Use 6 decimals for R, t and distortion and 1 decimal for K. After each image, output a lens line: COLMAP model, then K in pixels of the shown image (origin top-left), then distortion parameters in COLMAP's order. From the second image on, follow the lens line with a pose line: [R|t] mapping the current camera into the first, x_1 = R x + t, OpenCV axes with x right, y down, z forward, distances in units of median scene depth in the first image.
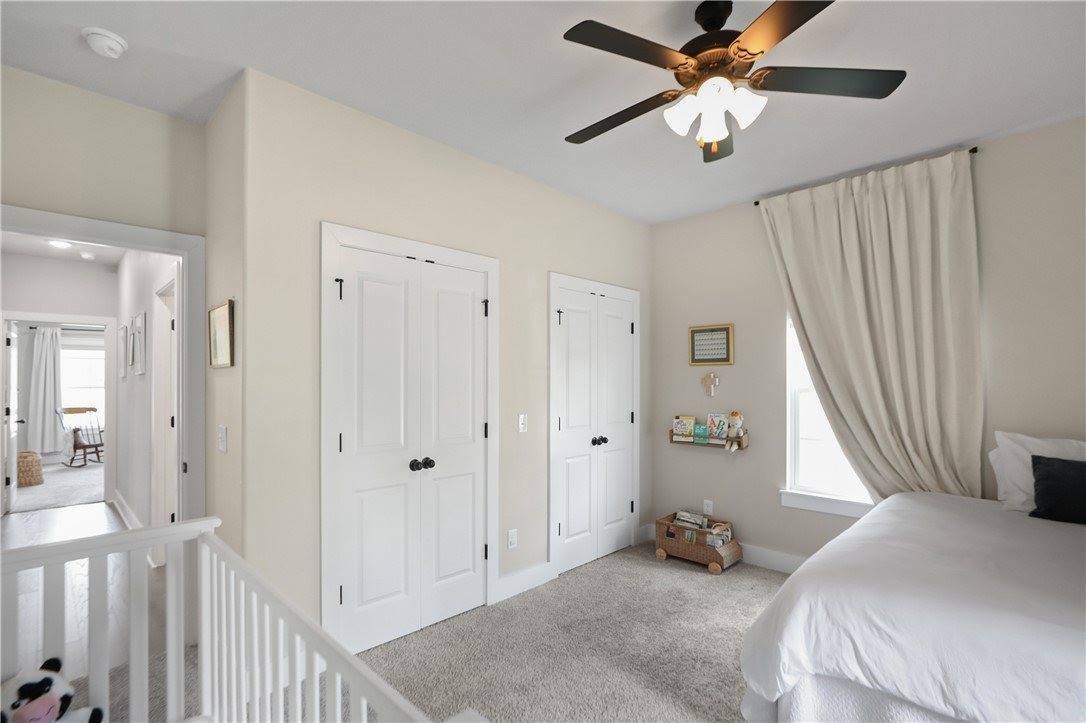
lens RADIAL K [[495.0, 0, 527.7], [0, 495.0, 372.9], [0, 0, 1]] dist [-0.010641, 0.000392]
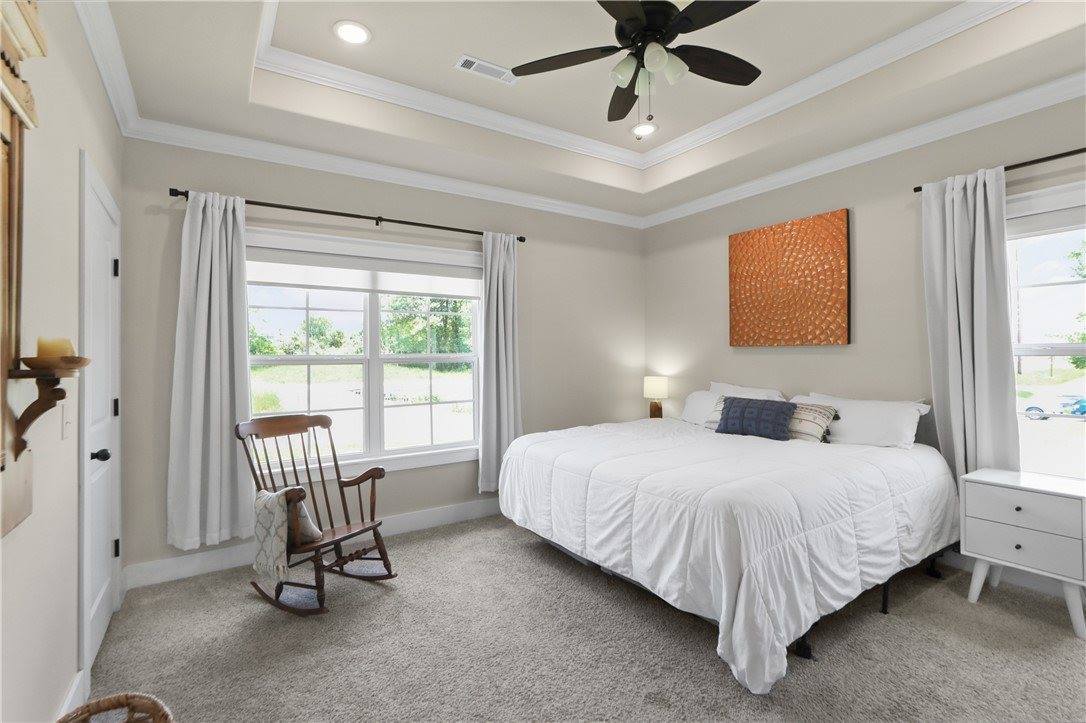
lens RADIAL K [[518.2, 0, 548.7], [0, 518.2, 347.9], [0, 0, 1]] dist [-0.001480, 0.000068]
pose [[0.979259, -0.010653, -0.202334, -0.687726], [0.009338, 0.999929, -0.007450, 0.026144], [0.202399, 0.005406, 0.979288, 0.702989]]
